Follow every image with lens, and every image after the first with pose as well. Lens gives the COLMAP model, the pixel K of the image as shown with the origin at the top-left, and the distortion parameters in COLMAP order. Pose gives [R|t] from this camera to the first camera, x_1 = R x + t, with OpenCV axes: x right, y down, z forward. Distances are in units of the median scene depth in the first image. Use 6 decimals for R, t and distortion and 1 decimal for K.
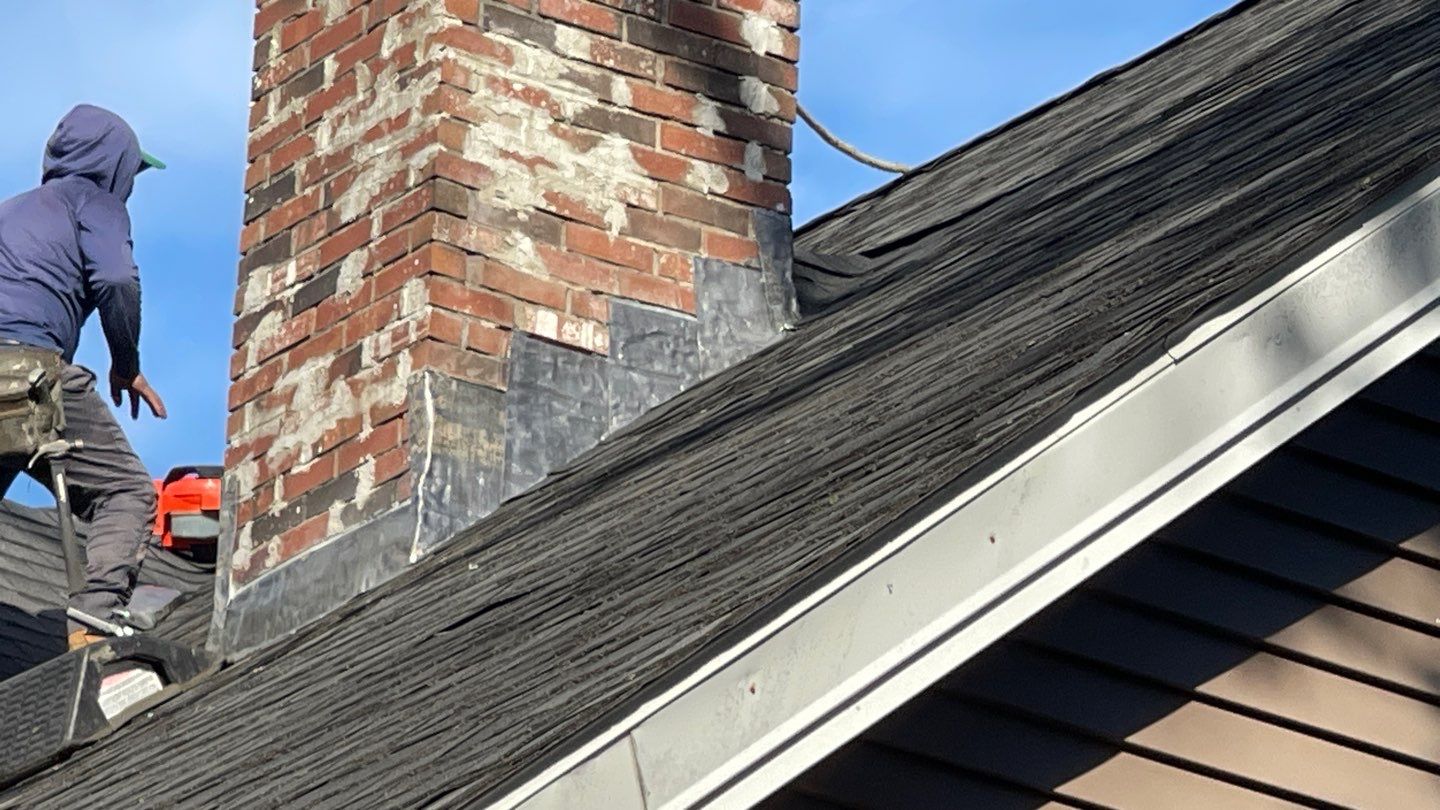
lens RADIAL K [[7818.2, 0, 720.0], [0, 7818.2, 405.0], [0, 0, 1]] dist [0.100359, -5.017869]
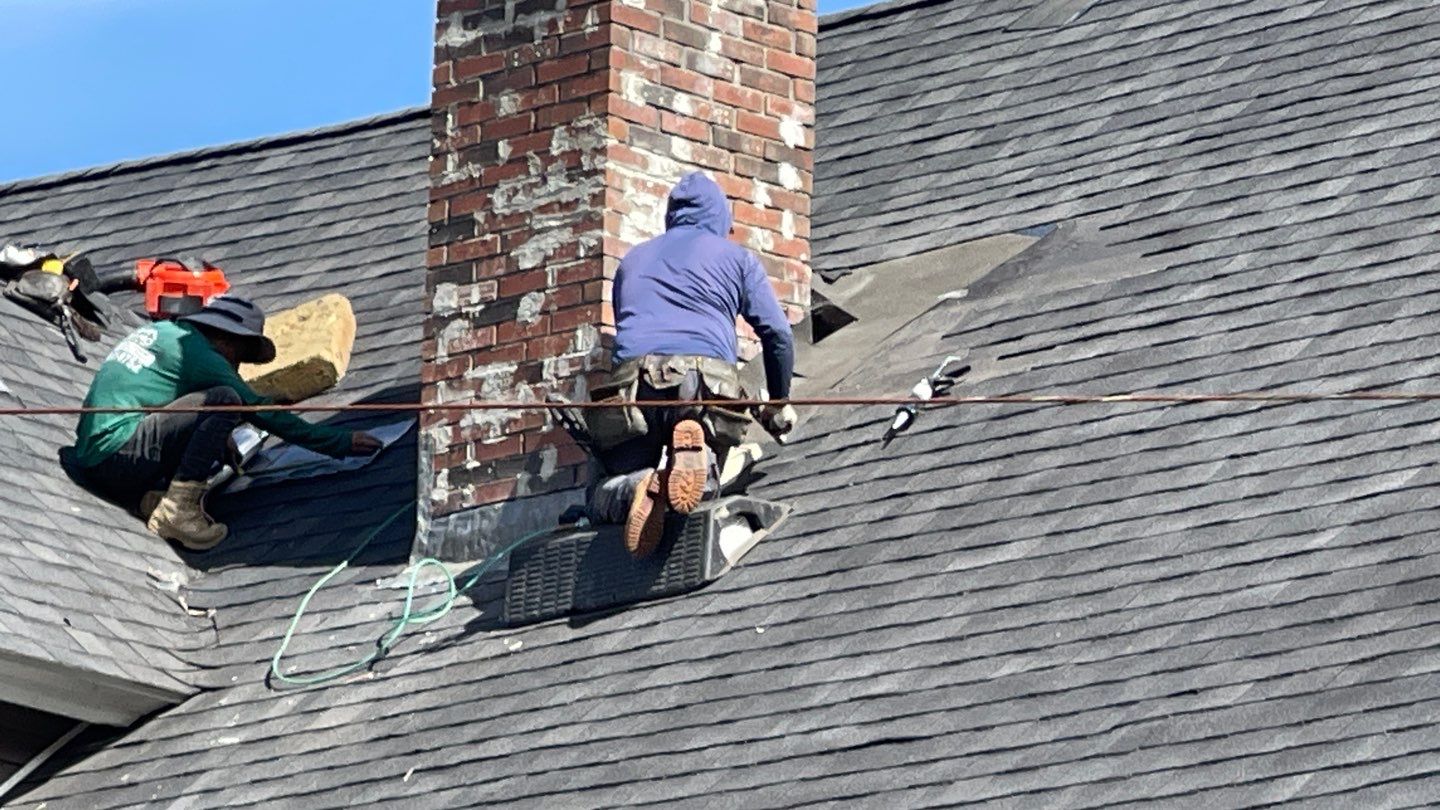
lens RADIAL K [[7818.2, 0, 720.0], [0, 7818.2, 405.0], [0, 0, 1]] dist [0.100359, -5.017869]
pose [[0.981371, 0.035038, 0.188900, -0.284185], [-0.063577, 0.987060, 0.147212, -0.213490], [-0.181298, -0.156479, 0.970899, -0.417877]]
